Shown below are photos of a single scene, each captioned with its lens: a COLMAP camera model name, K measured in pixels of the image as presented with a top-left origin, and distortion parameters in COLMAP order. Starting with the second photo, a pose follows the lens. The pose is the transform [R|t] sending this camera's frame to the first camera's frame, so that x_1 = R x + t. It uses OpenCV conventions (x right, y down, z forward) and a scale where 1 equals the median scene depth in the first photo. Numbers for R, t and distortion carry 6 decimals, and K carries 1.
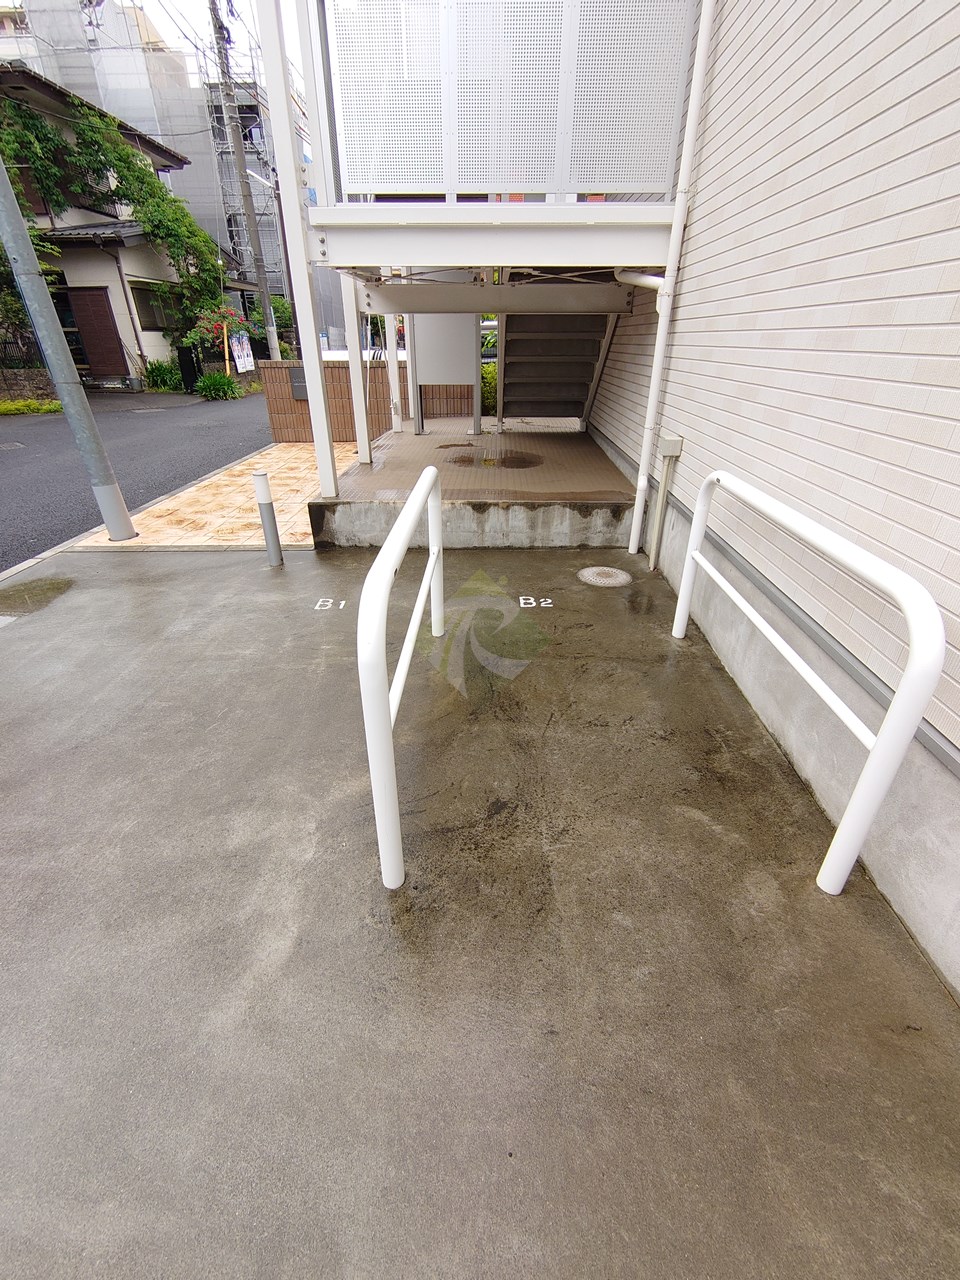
lens RADIAL K [[549.3, 0, 481.3], [0, 549.3, 645.2], [0, 0, 1]] dist [-0.002061, -0.000680]
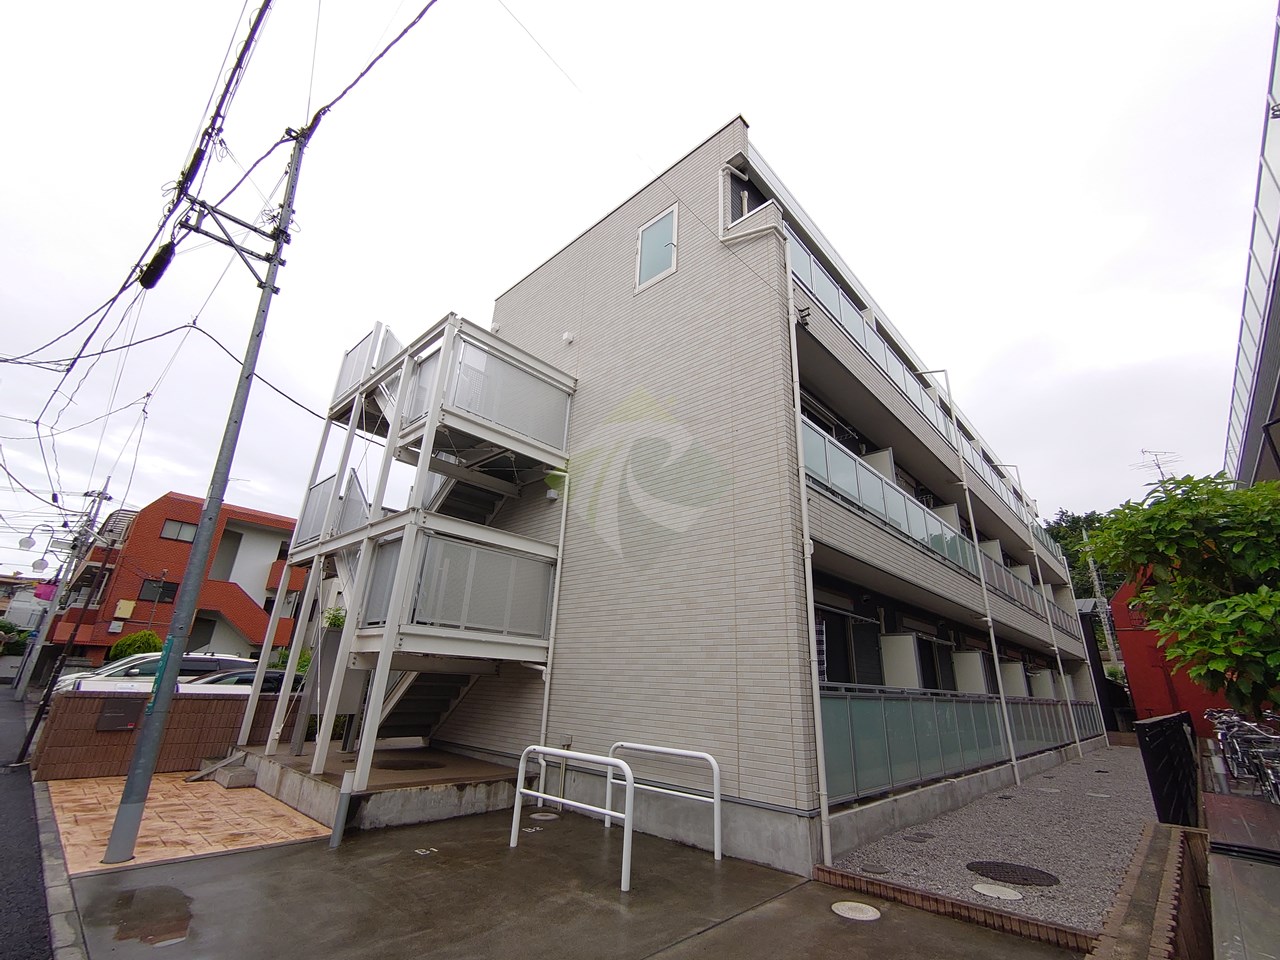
lens RADIAL K [[549.3, 0, 639.0], [0, 549.3, 479.4], [0, 0, 1]] dist [-0.002061, -0.000680]
pose [[0.669340, 0.286633, 0.685438, -1.200763], [0.326991, 0.714768, -0.618209, 0.320058], [-0.667129, 0.637924, 0.384696, -0.646283]]
